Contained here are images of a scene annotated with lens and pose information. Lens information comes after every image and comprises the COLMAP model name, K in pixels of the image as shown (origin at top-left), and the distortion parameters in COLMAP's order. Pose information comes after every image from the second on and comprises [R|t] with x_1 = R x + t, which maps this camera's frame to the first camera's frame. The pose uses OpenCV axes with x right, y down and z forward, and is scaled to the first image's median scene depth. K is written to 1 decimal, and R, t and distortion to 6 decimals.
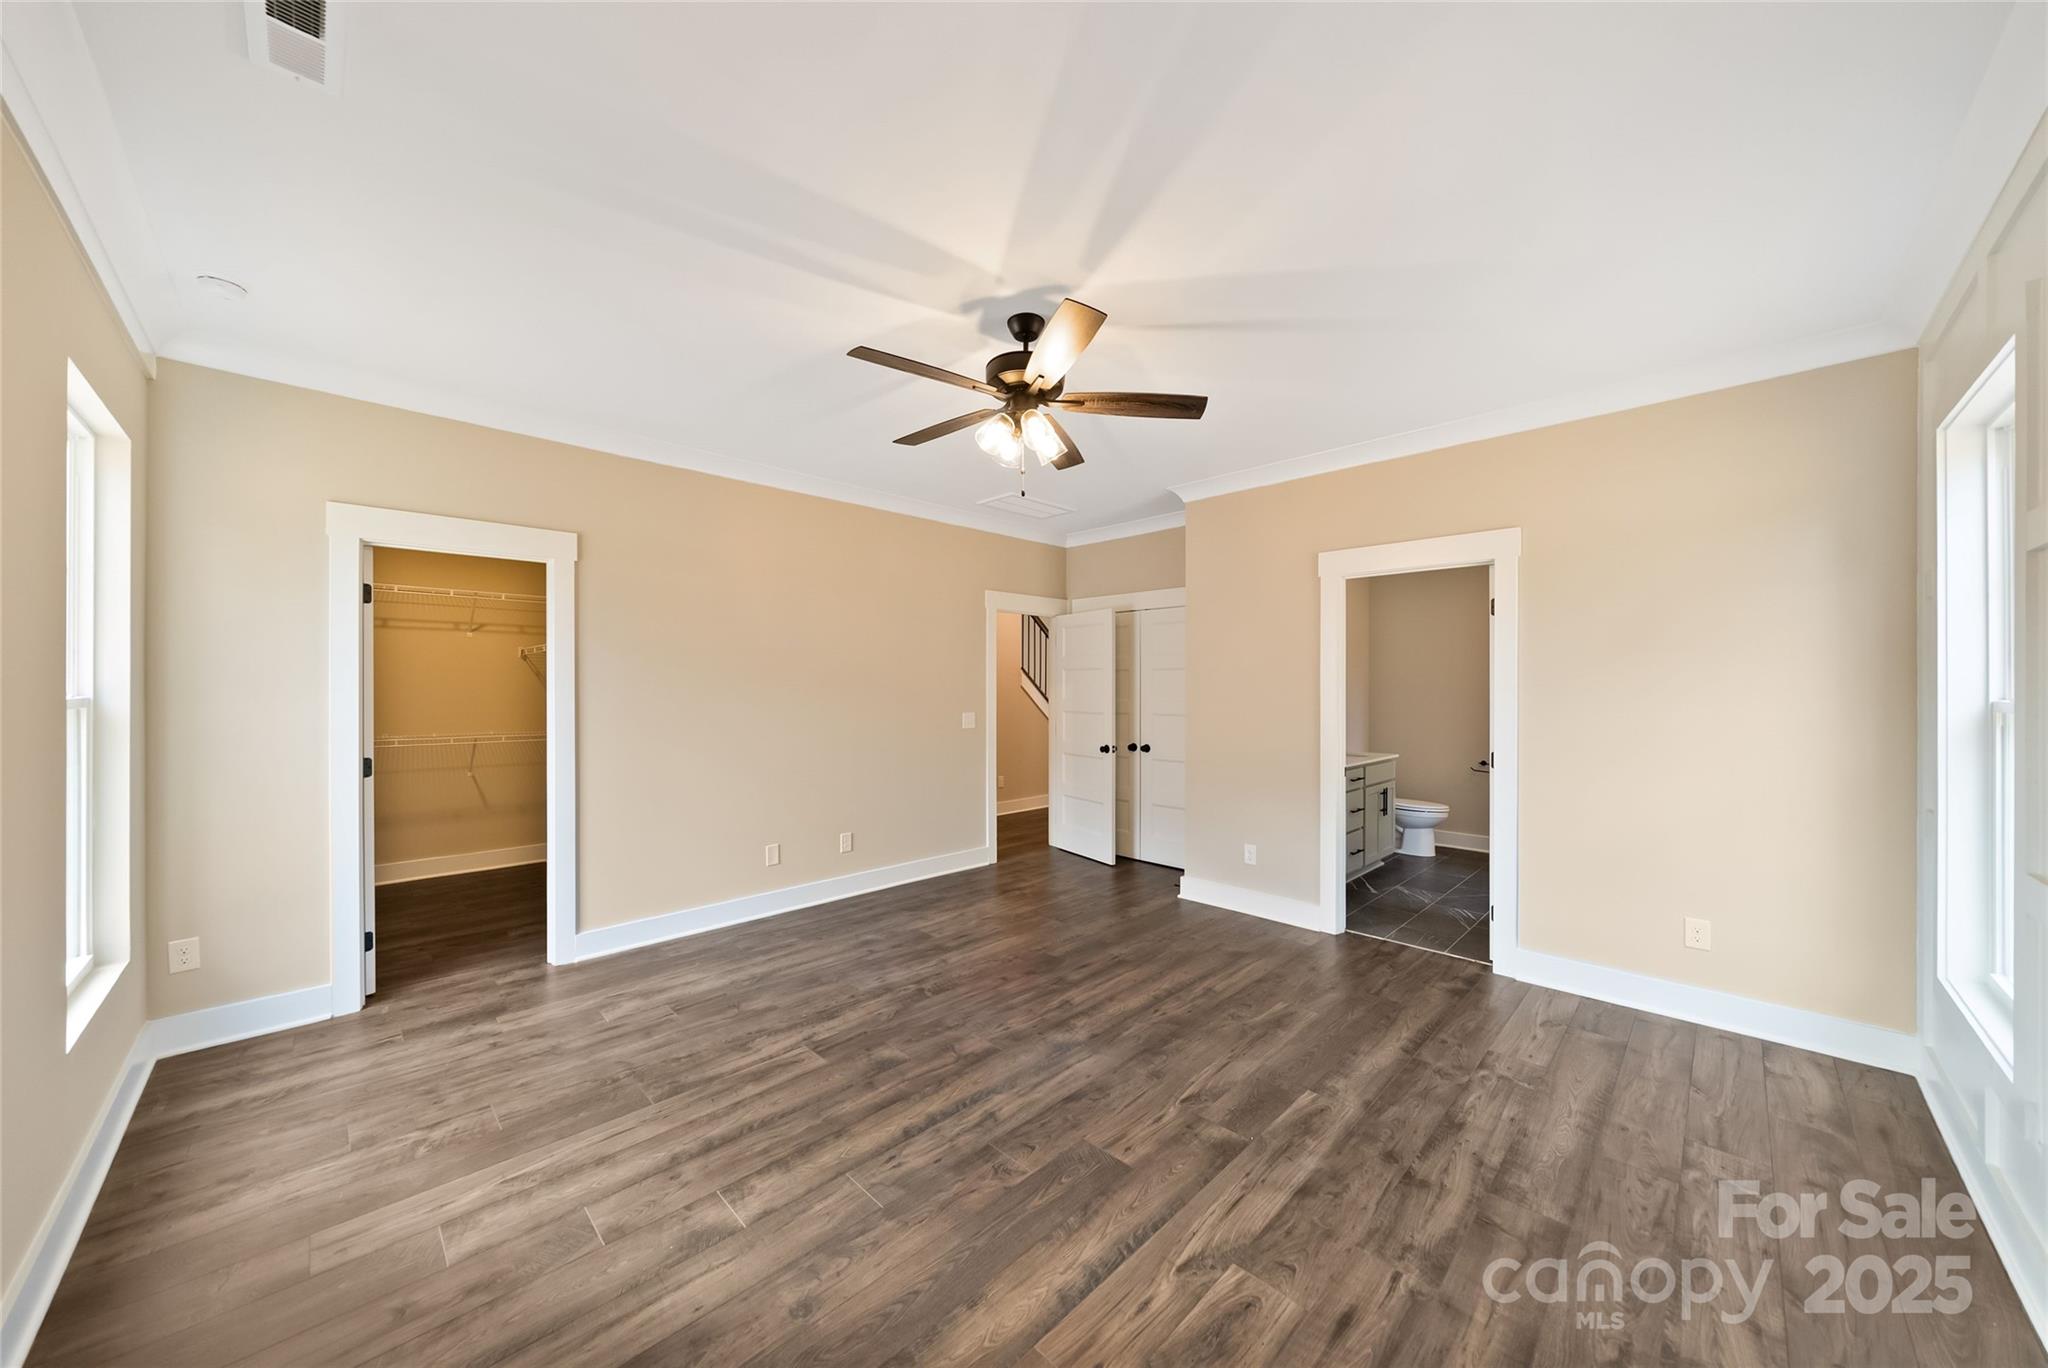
lens RADIAL K [[706.6, 0, 1019.9], [0, 706.6, 685.8], [0, 0, 1]] dist [-0.002323, -0.000155]
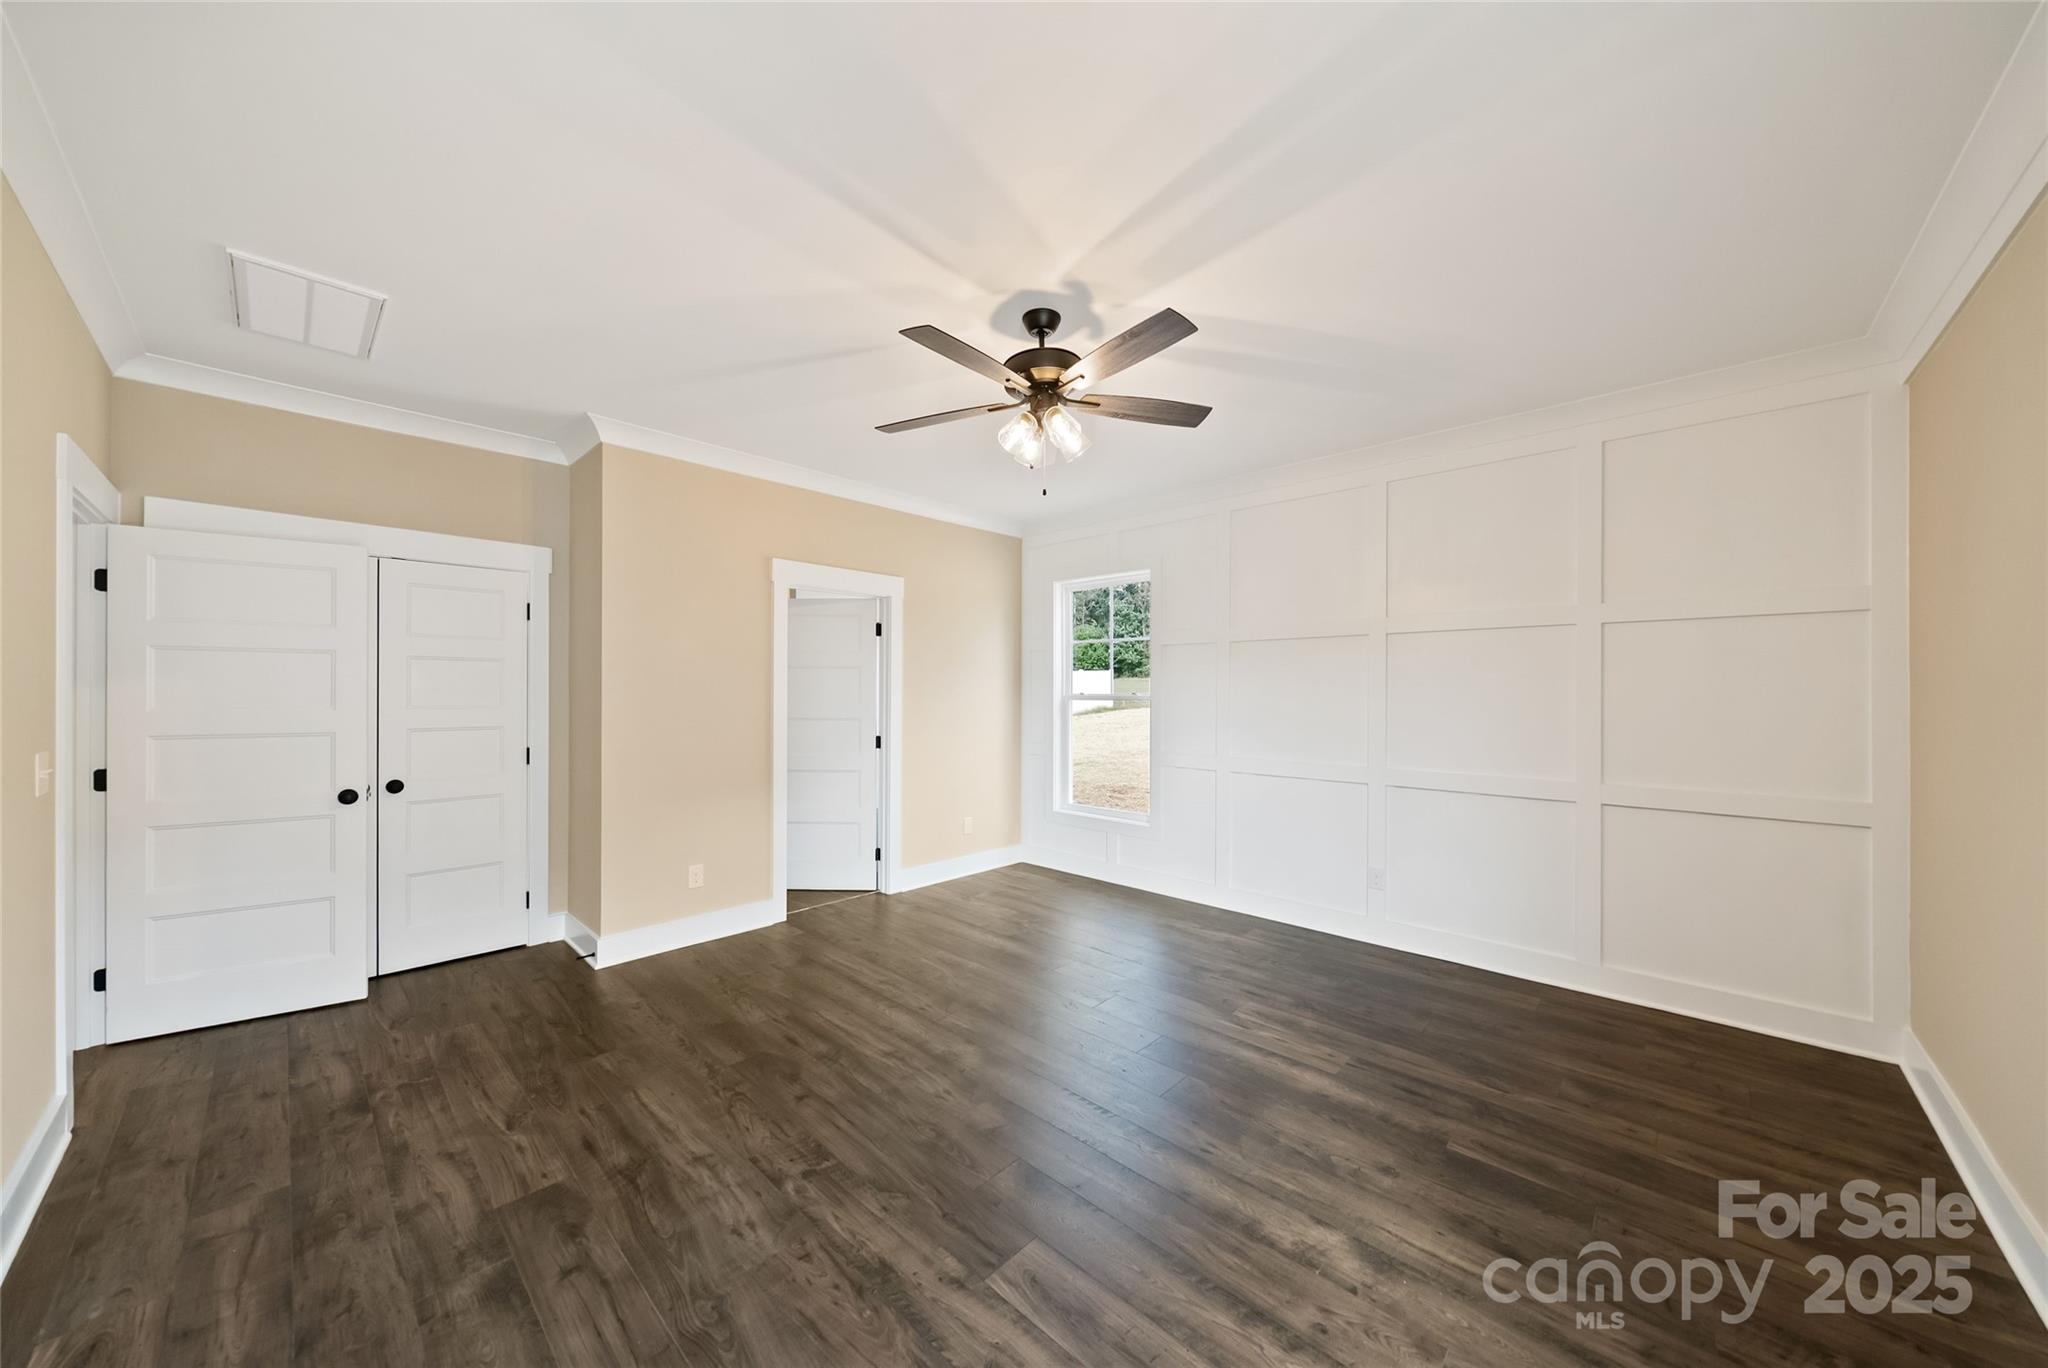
lens RADIAL K [[706.6, 0, 1020.8], [0, 706.6, 685.5], [0, 0, 1]] dist [-0.002323, -0.000155]
pose [[-0.029983, 0.004692, 0.999539, -0.880815], [-0.006419, 0.999967, -0.004887, 0.002739], [-0.999530, -0.006563, -0.029952, 0.955825]]
